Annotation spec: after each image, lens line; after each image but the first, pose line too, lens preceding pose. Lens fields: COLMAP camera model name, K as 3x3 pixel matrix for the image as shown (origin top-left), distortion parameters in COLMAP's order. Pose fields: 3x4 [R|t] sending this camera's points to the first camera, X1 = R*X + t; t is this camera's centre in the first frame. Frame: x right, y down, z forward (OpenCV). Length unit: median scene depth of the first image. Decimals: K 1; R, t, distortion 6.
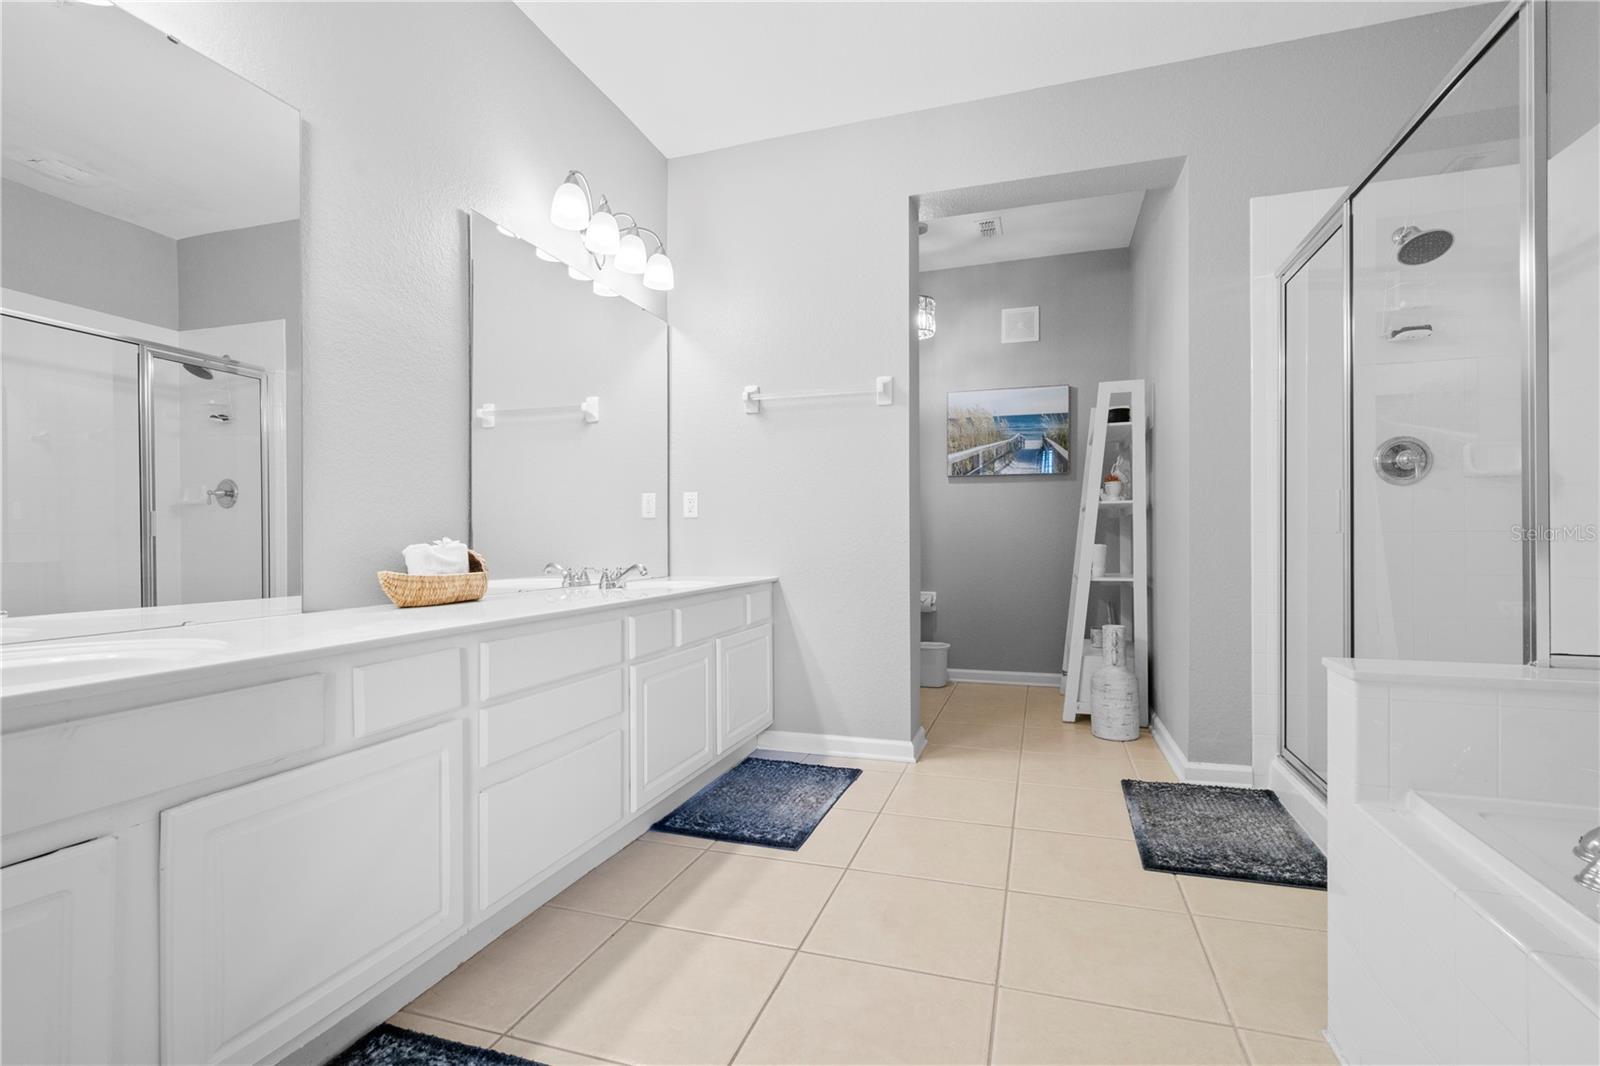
lens RADIAL K [[733.6, 0, 802.5], [0, 733.6, 535.3], [0, 0, 1]] dist [0.001278, -0.000110]
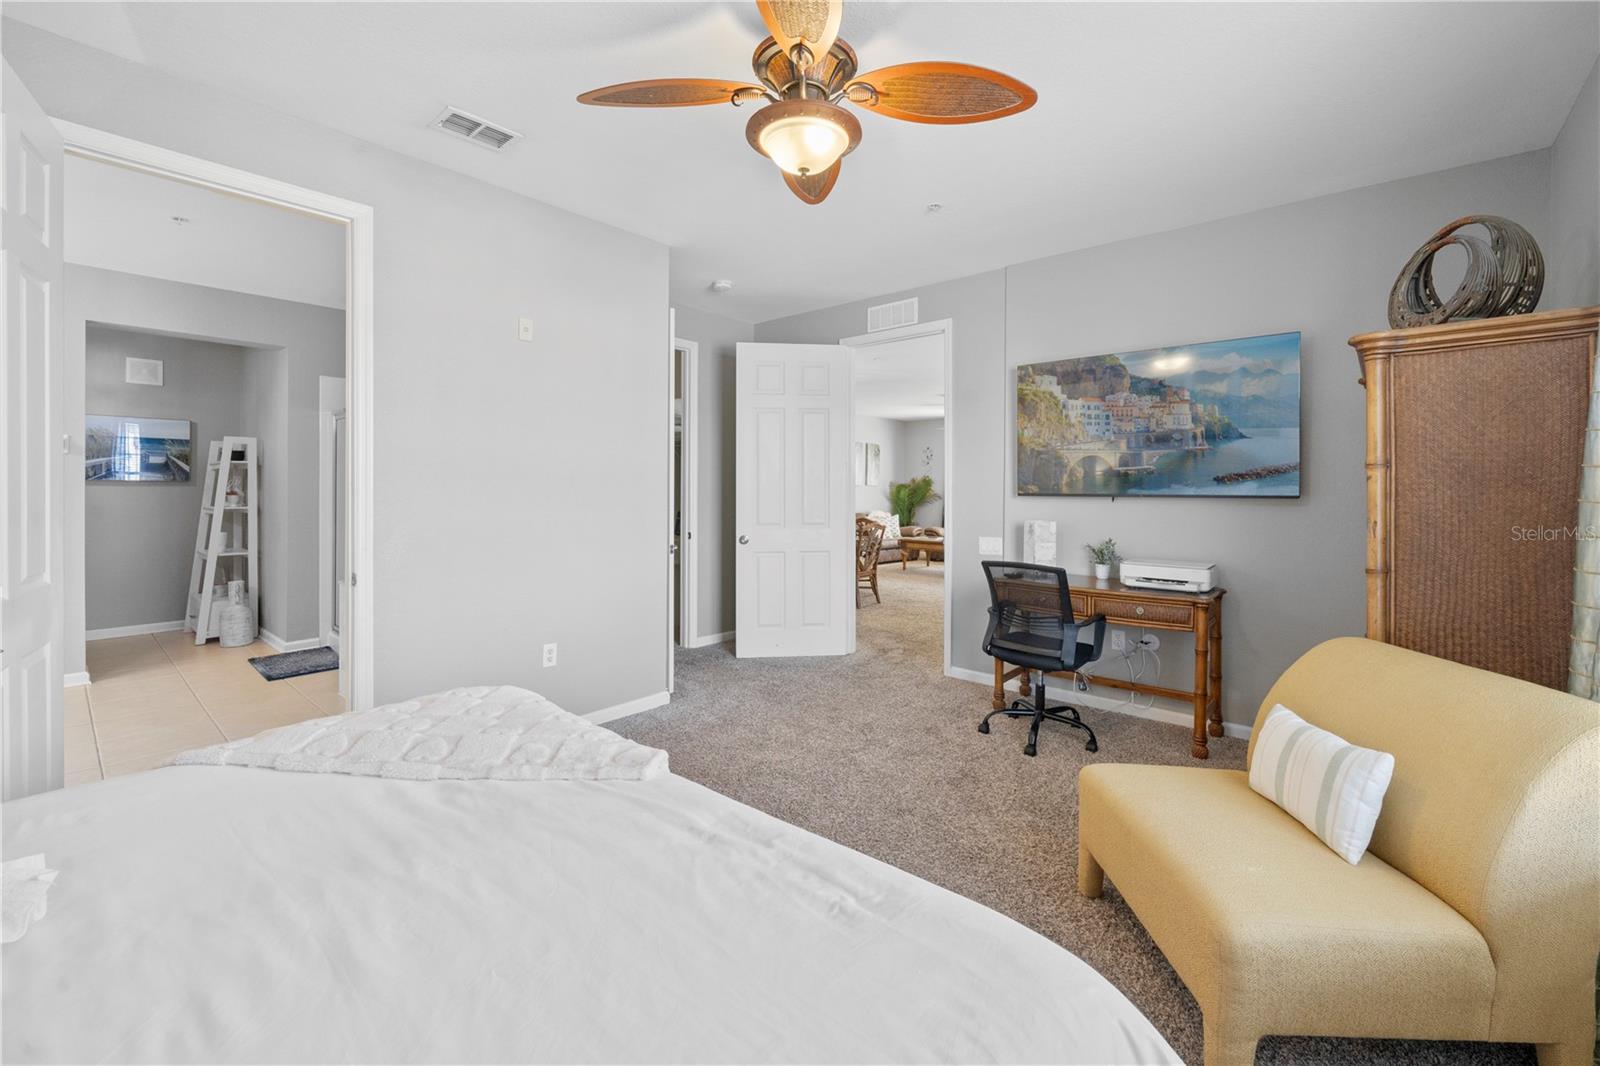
lens RADIAL K [[642.2, 0, 797.6], [0, 642.2, 497.7], [0, 0, 1]] dist [-0.002571, -0.000170]
pose [[0.386719, -0.002533, 0.922194, -0.430357], [-0.007916, 0.999950, 0.006066, -0.087913], [-0.922163, -0.009646, 0.386680, -0.755754]]
